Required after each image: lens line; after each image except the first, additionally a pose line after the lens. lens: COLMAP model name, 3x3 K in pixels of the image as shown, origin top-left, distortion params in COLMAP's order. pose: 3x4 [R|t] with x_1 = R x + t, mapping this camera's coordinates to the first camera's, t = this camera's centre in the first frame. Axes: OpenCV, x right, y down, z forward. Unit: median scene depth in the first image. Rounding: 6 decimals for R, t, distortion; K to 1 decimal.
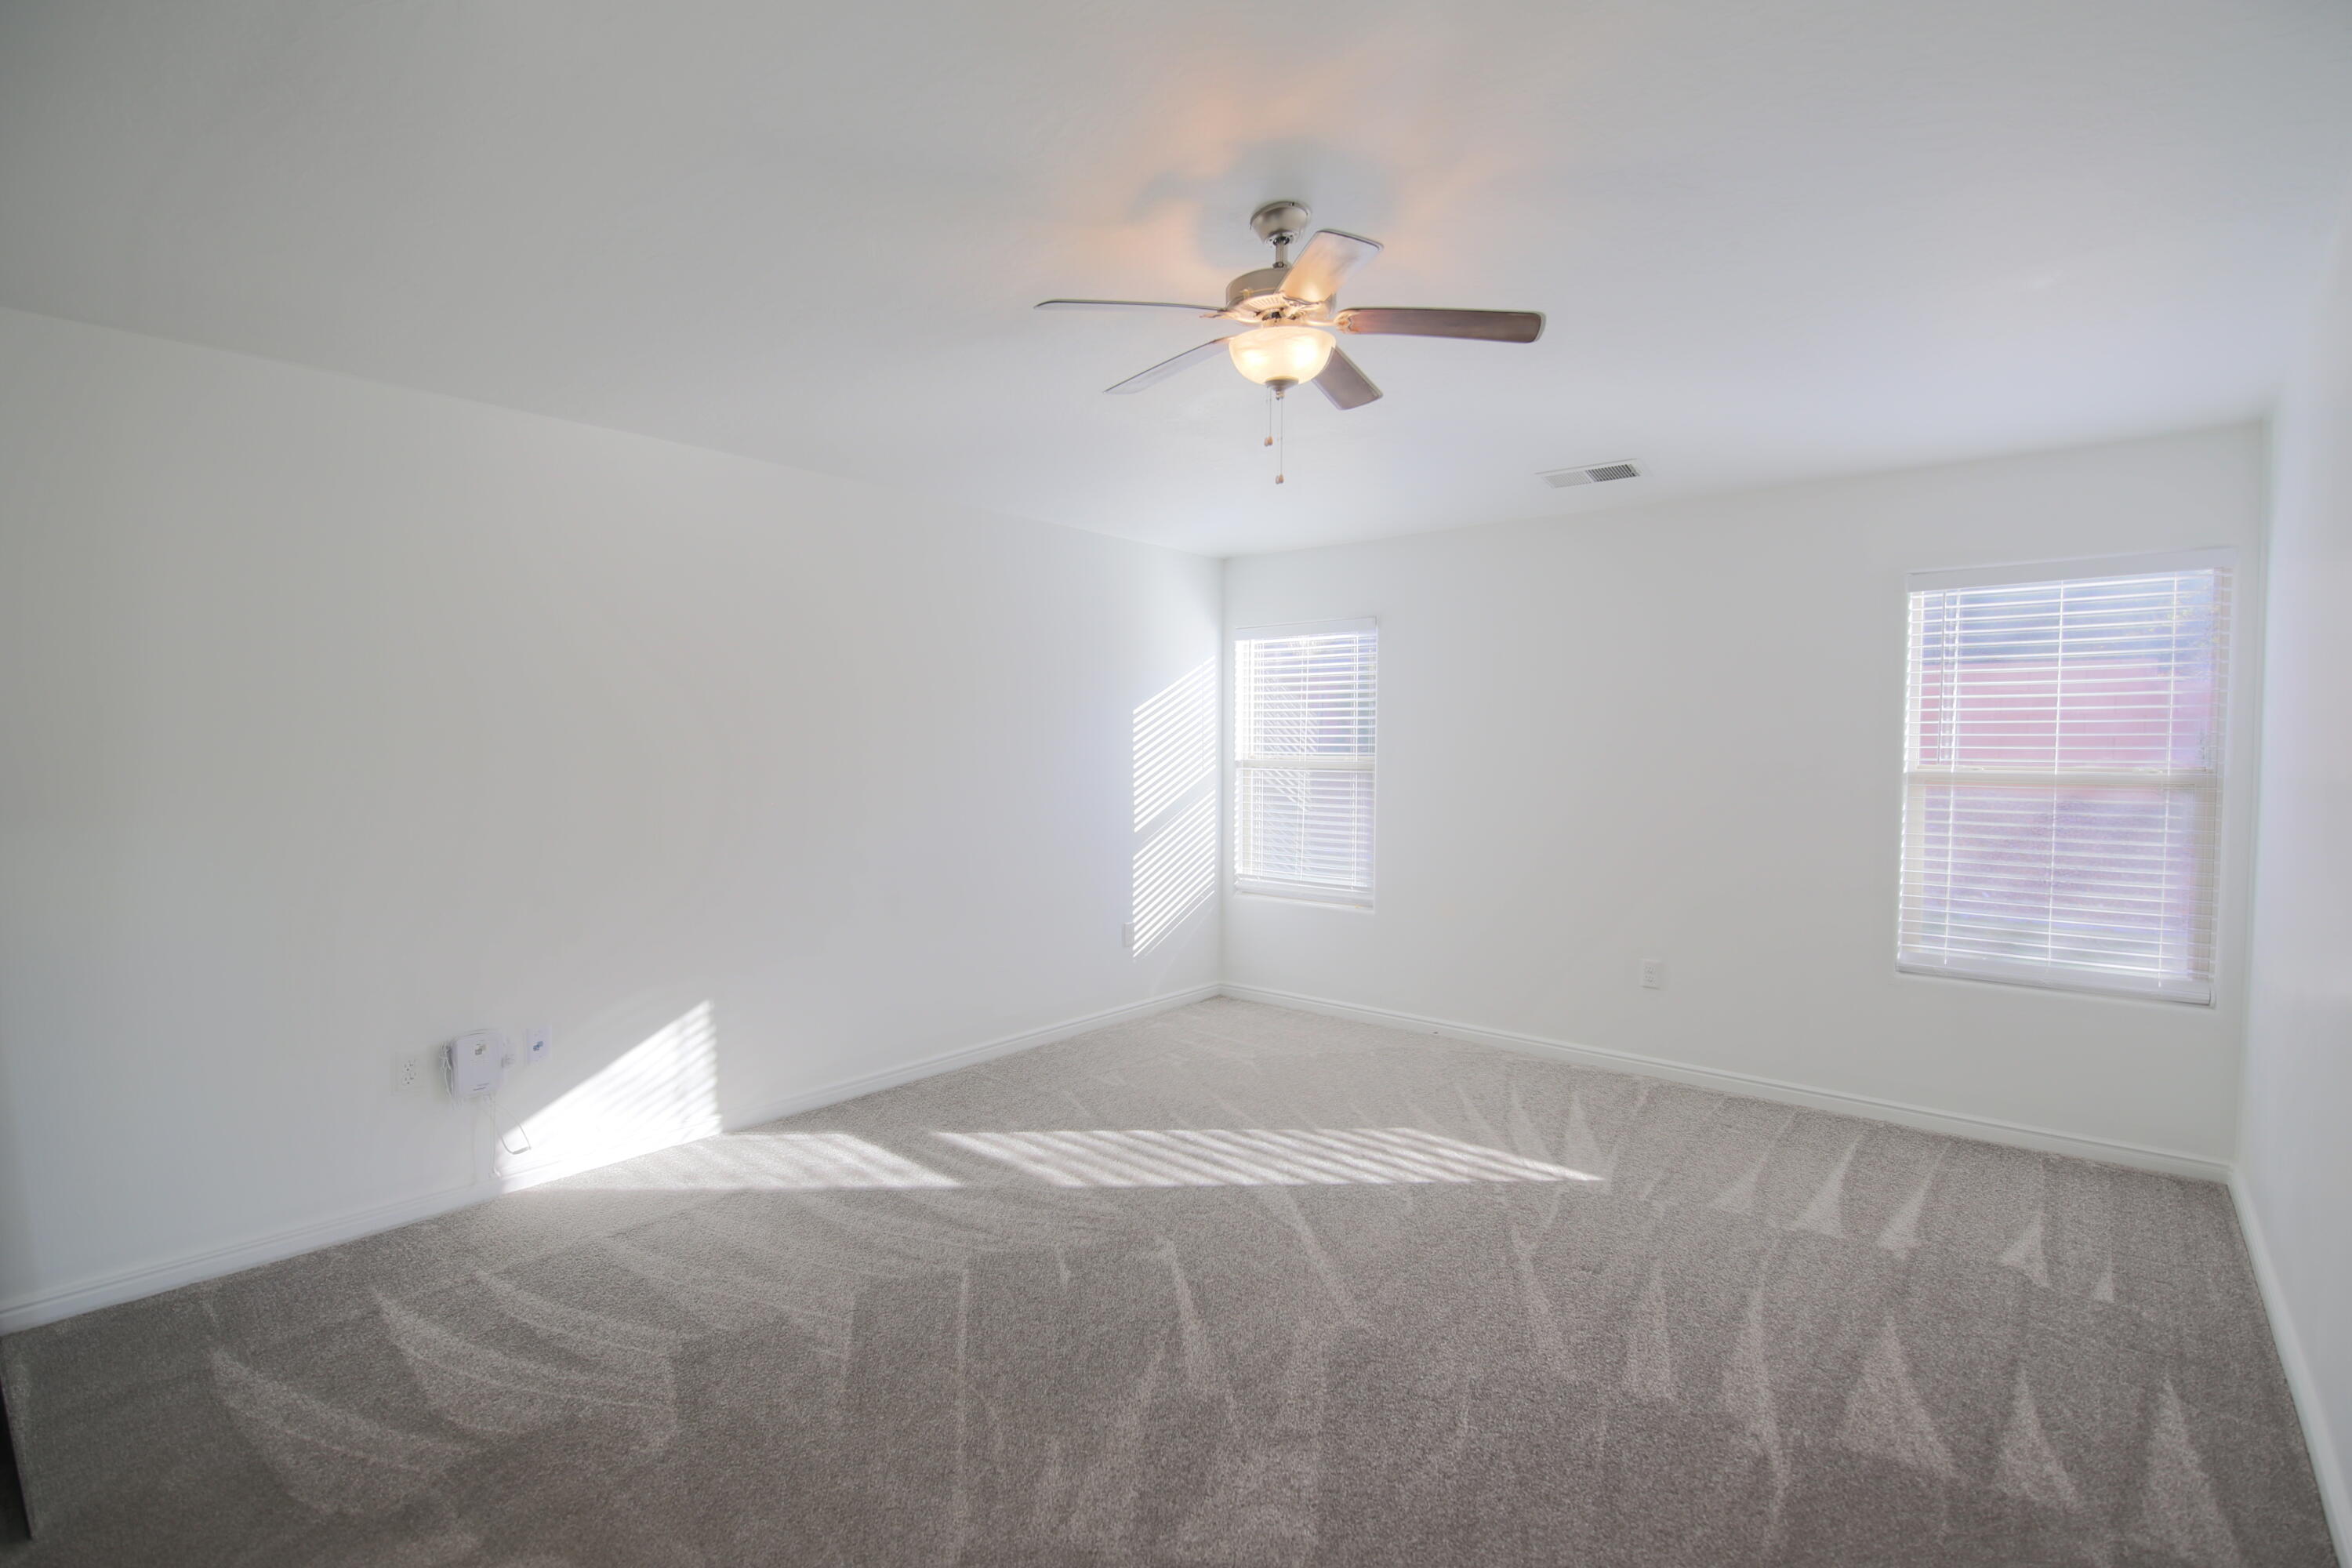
lens RADIAL K [[1075.4, 0, 1197.4], [0, 1075.4, 790.0], [0, 0, 1]] dist [-0.007630, -0.006098]
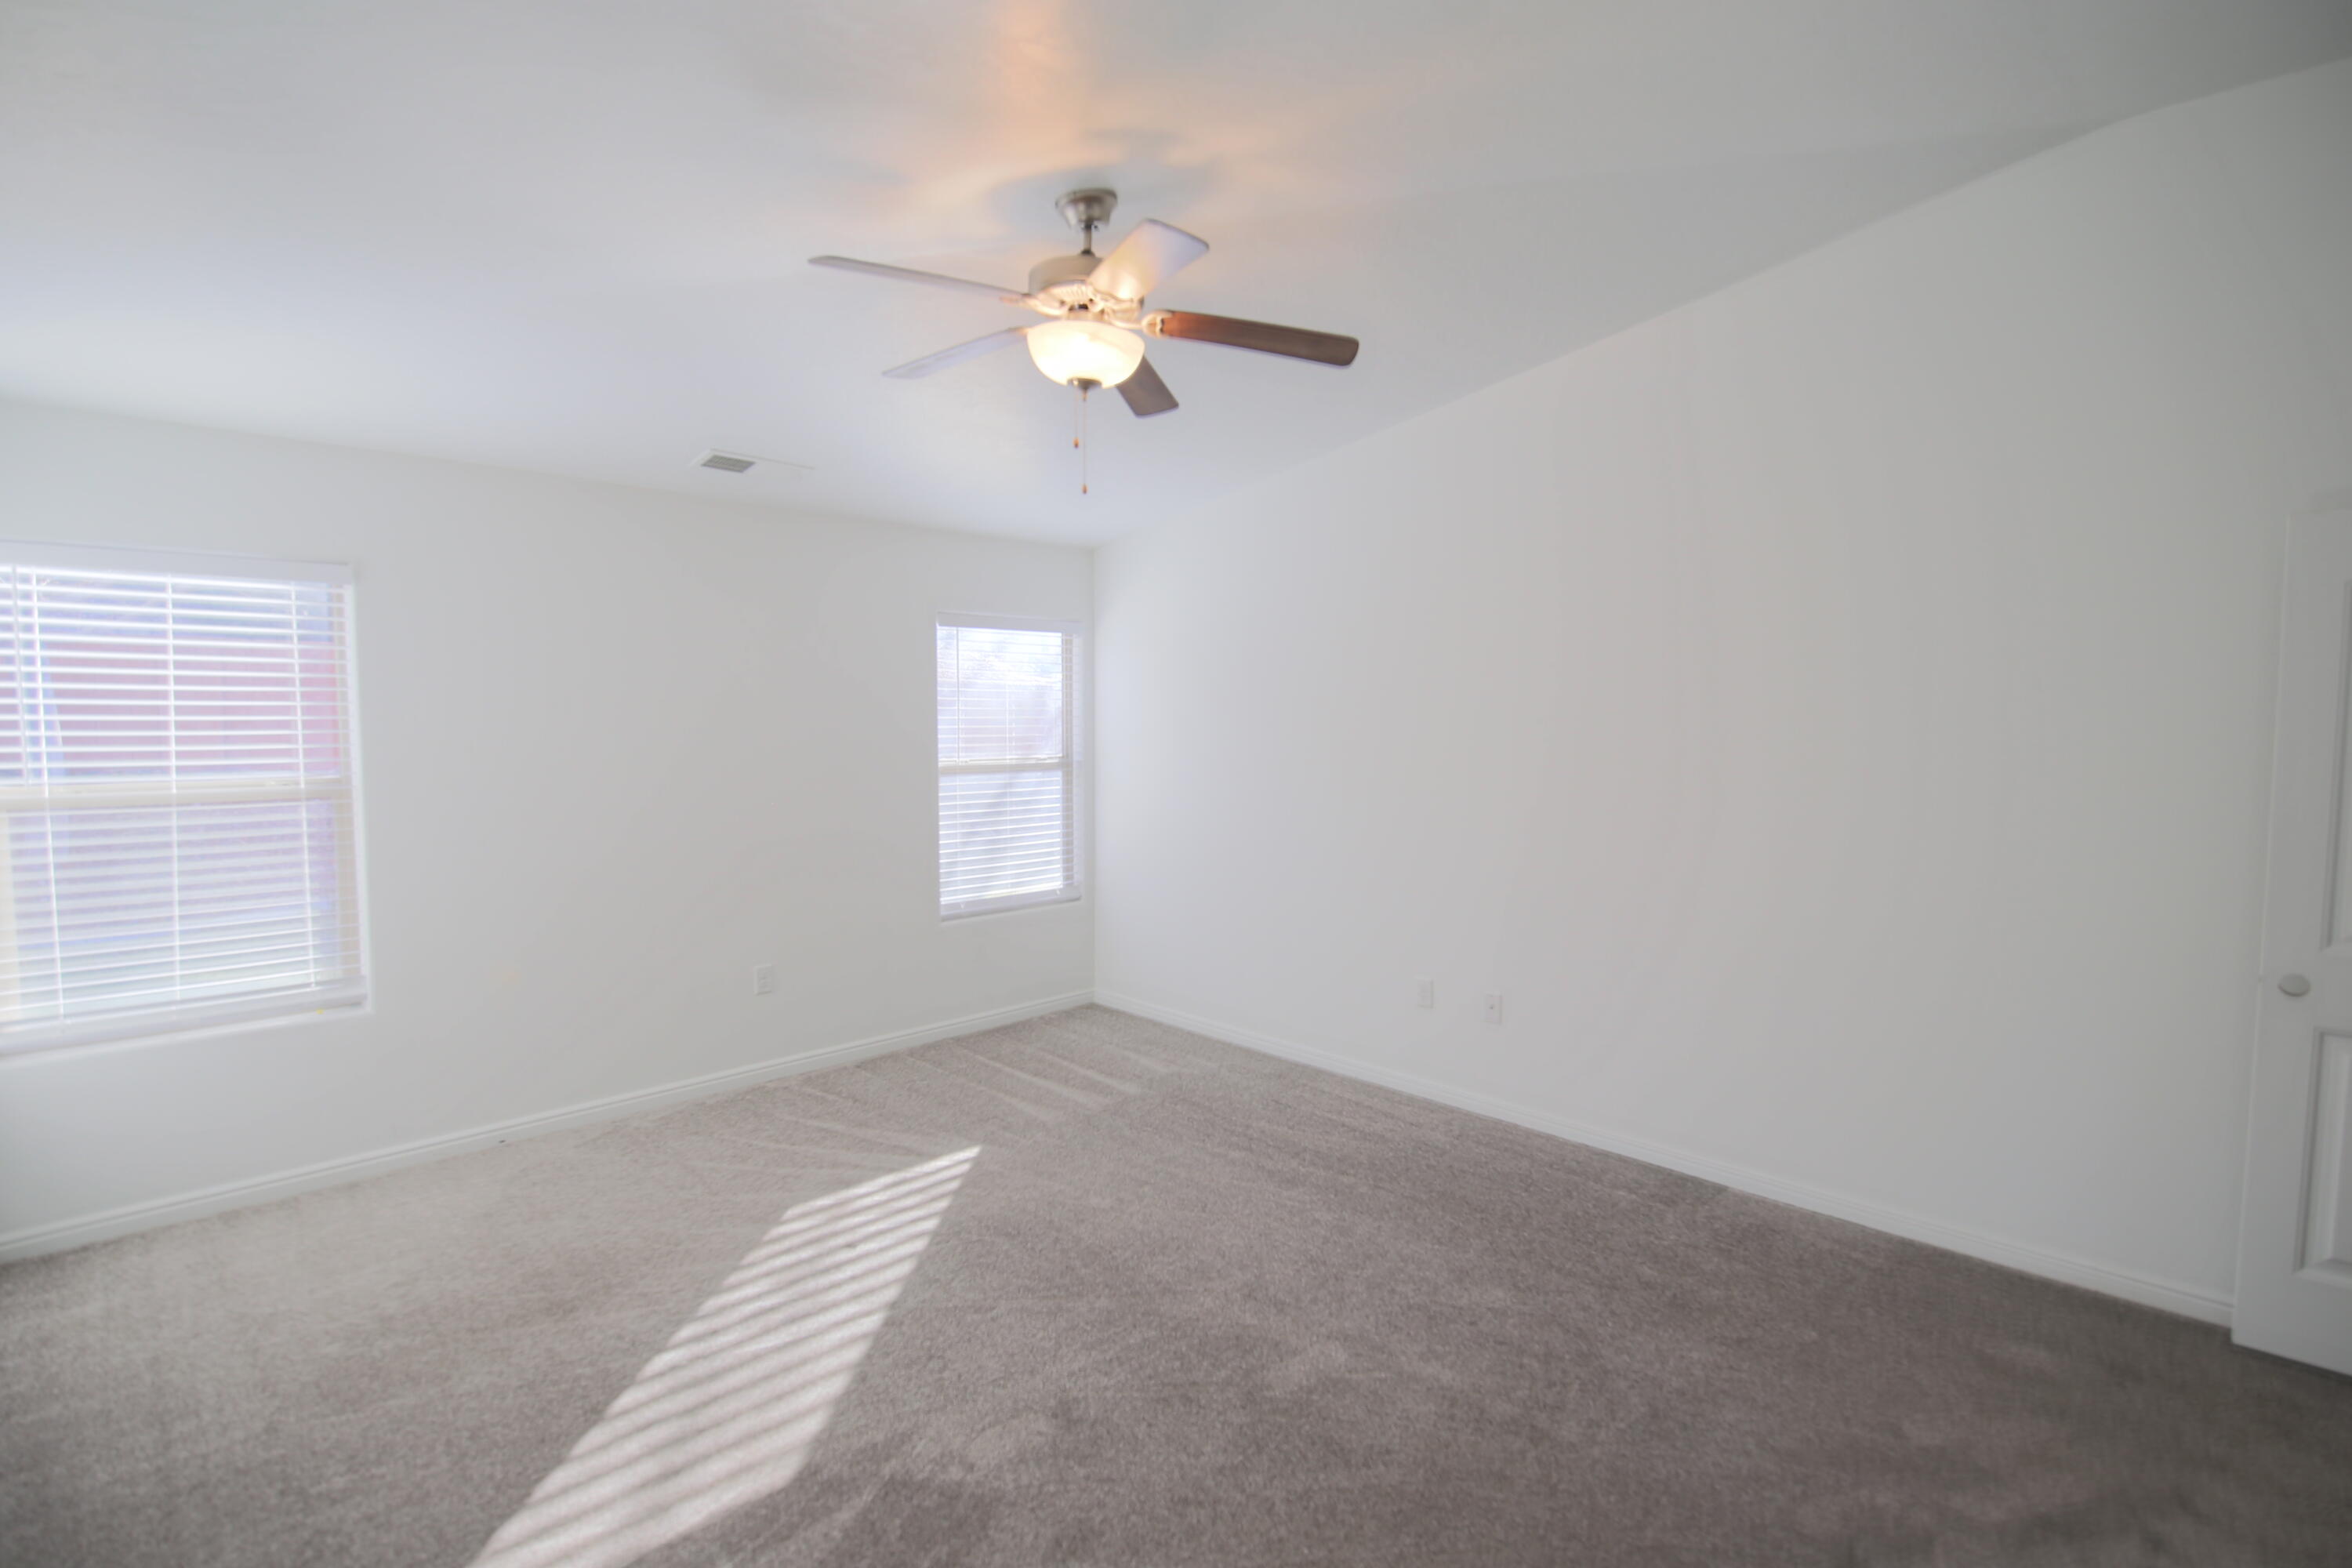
lens RADIAL K [[1075.4, 0, 1196.7], [0, 1075.4, 774.6], [0, 0, 1]] dist [-0.007630, -0.006098]
pose [[0.079319, -0.053427, 0.995416, -0.634357], [0.045659, 0.997709, 0.049912, -0.059991], [-0.995803, 0.041491, 0.081577, 0.619796]]
